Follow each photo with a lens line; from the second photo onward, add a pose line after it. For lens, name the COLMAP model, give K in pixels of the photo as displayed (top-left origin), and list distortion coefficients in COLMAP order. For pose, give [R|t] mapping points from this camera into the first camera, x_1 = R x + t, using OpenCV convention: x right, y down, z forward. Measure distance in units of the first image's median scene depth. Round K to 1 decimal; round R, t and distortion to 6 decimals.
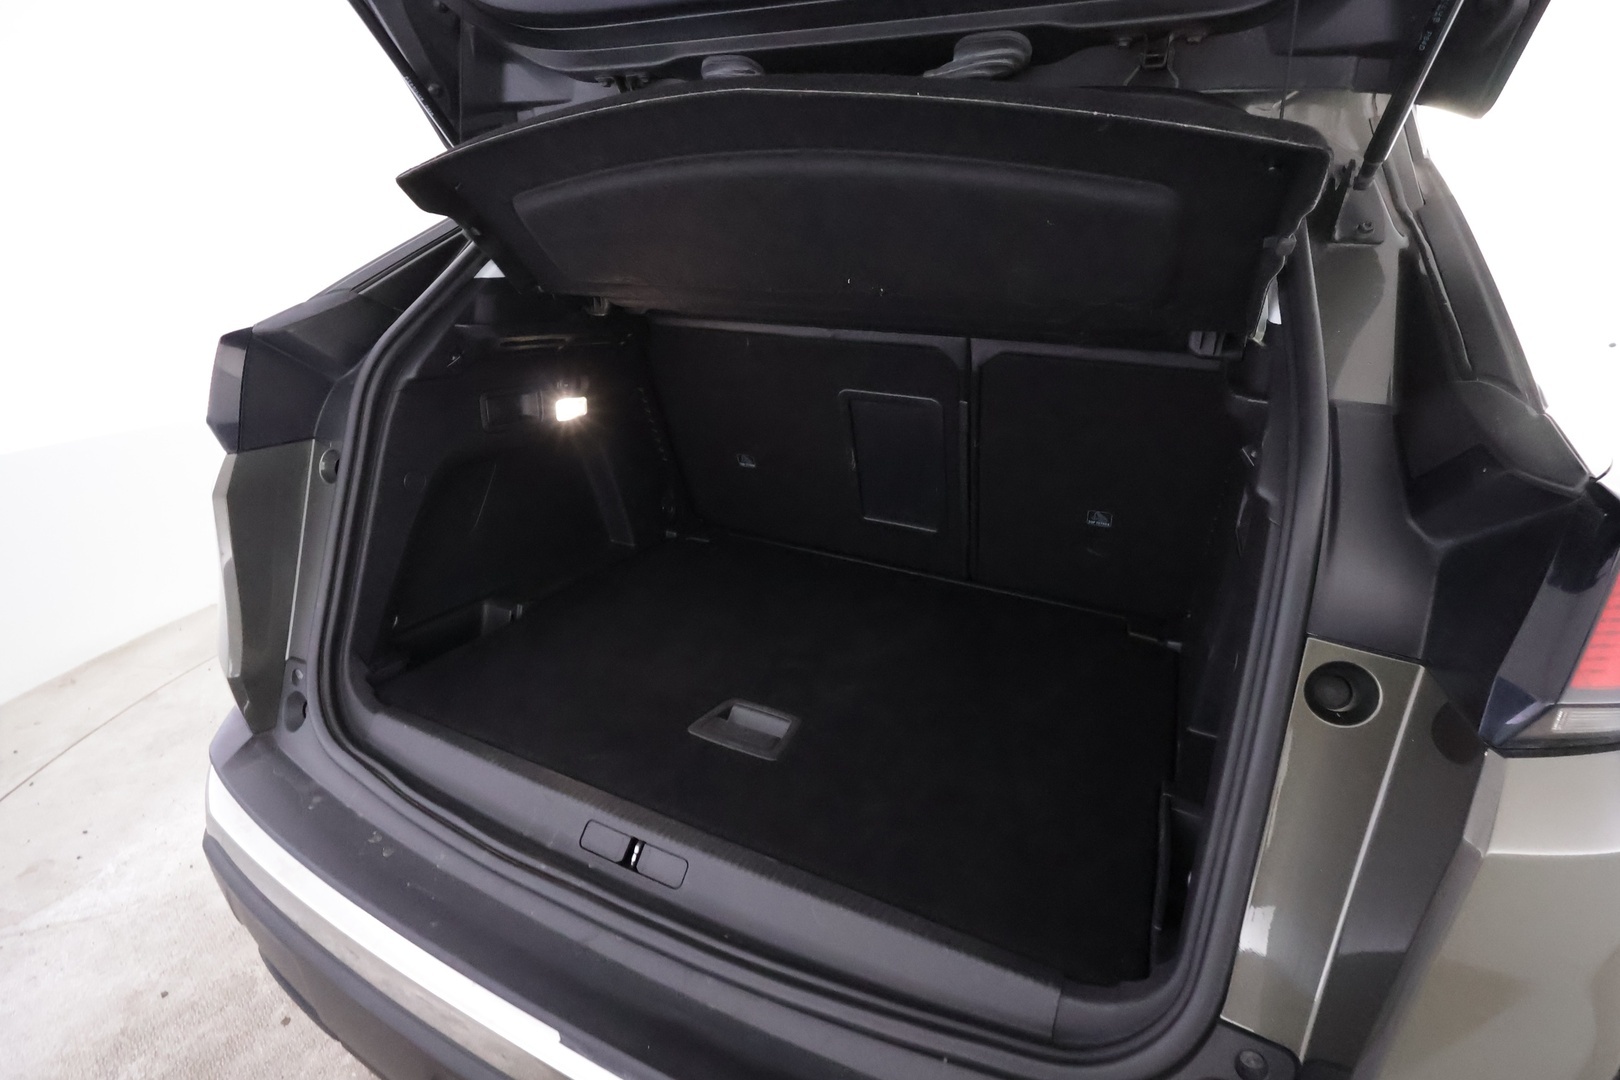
lens RADIAL K [[752.7, 0, 812.6], [0, 752.7, 541.6], [0, 0, 1]] dist [0.001692, 0.000875]
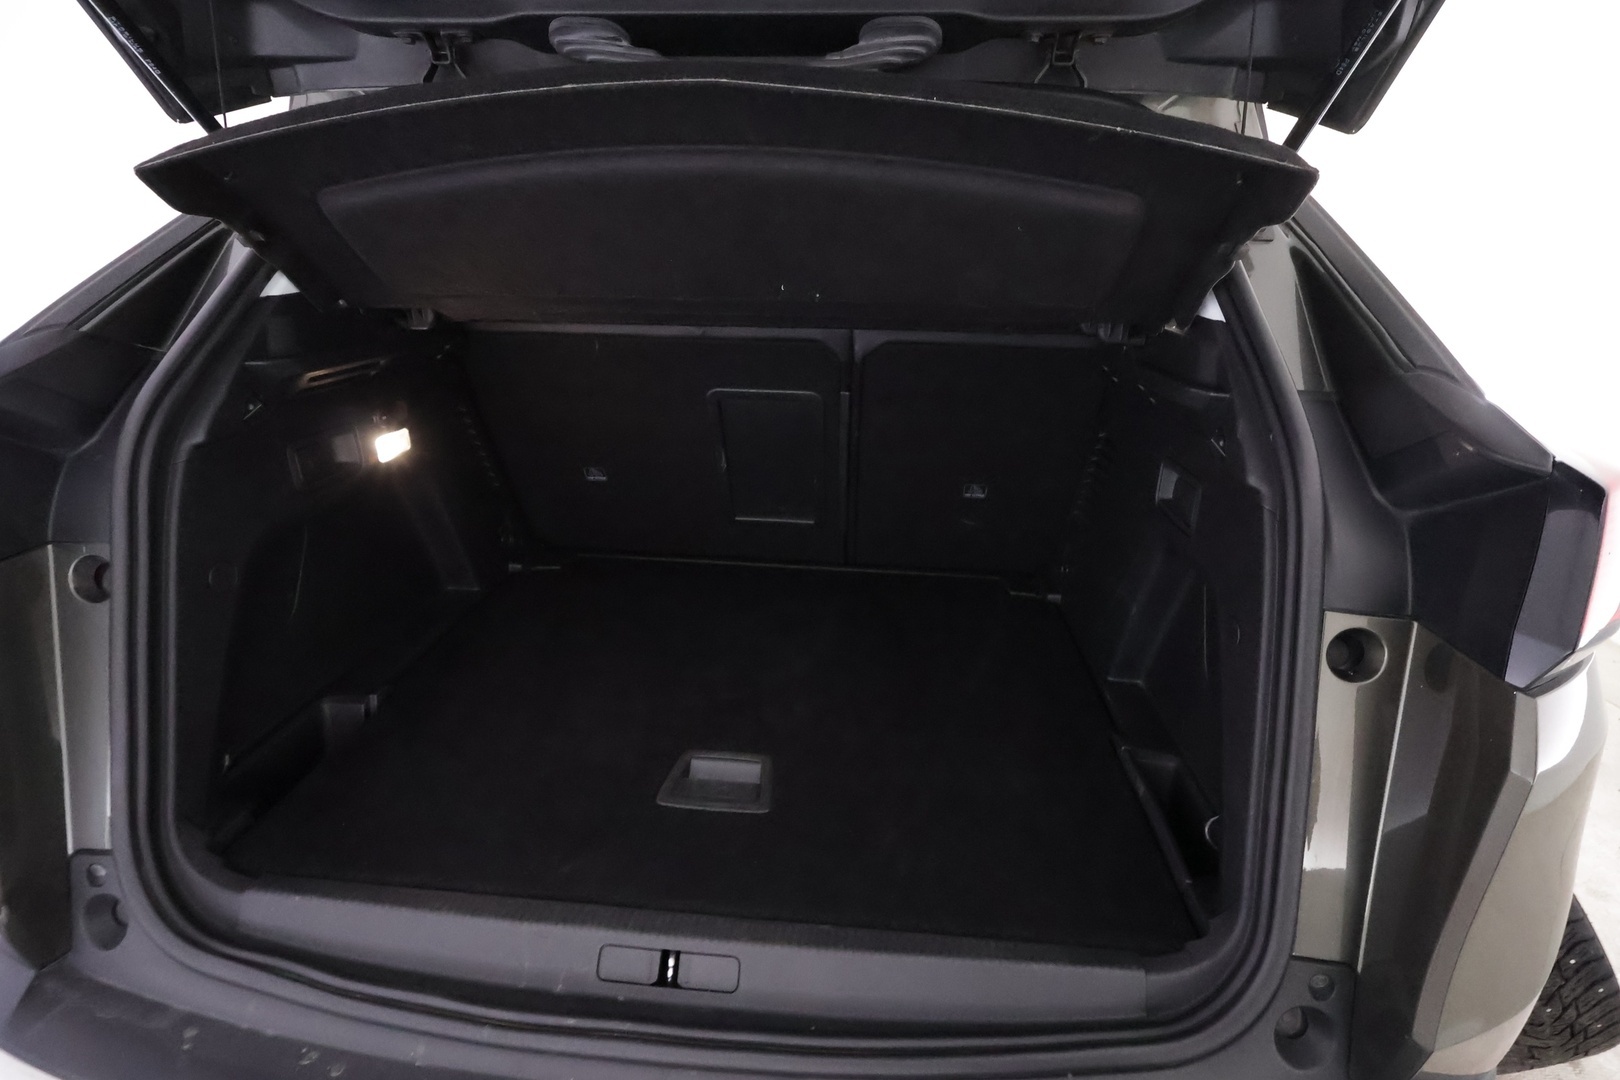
lens RADIAL K [[750.9, 0, 806.5], [0, 750.9, 540.2], [0, 0, 1]] dist [-0.001660, 0.001931]
pose [[0.934462, -0.157491, 0.319340, -0.236920], [0.139718, 0.987116, 0.077977, -0.100546], [-0.327506, -0.028249, 0.944427, 0.112760]]
